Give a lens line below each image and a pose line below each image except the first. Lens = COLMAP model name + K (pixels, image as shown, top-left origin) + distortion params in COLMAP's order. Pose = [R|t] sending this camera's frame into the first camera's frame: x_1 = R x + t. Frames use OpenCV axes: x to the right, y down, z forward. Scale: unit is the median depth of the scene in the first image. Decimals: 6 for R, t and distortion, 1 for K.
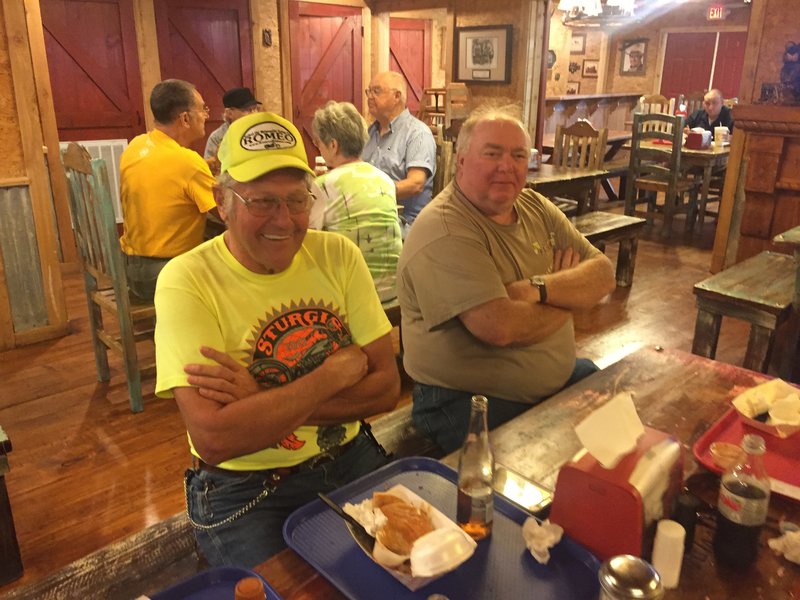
lens RADIAL K [[694.3, 0, 399.6], [0, 694.3, 300.4], [0, 0, 1]] dist [0.081366, -0.087889]
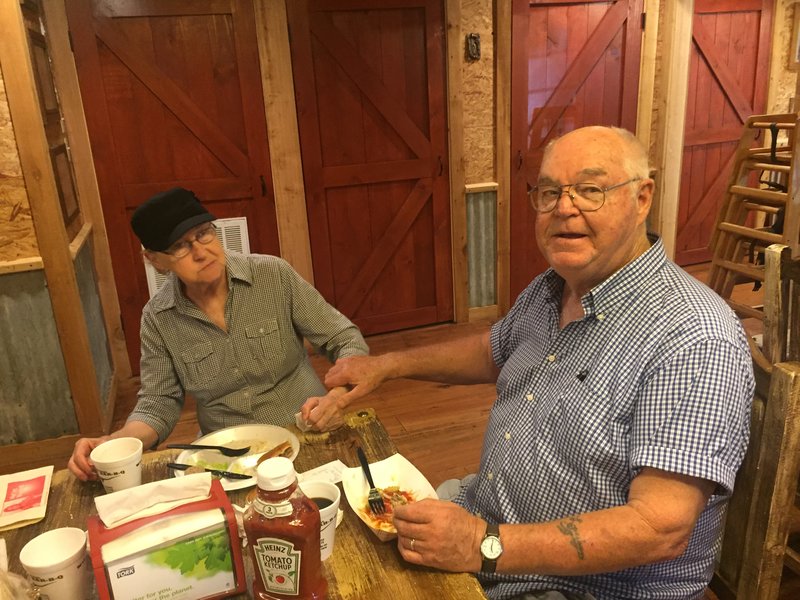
lens RADIAL K [[694.3, 0, 396.2], [0, 694.3, 298.7], [0, 0, 1]] dist [0.081366, -0.087889]
pose [[0.909120, 0.065713, -0.411318, 0.021030], [-0.071093, 0.997467, 0.002224, -0.146588], [0.410422, 0.027220, 0.911489, 0.407572]]
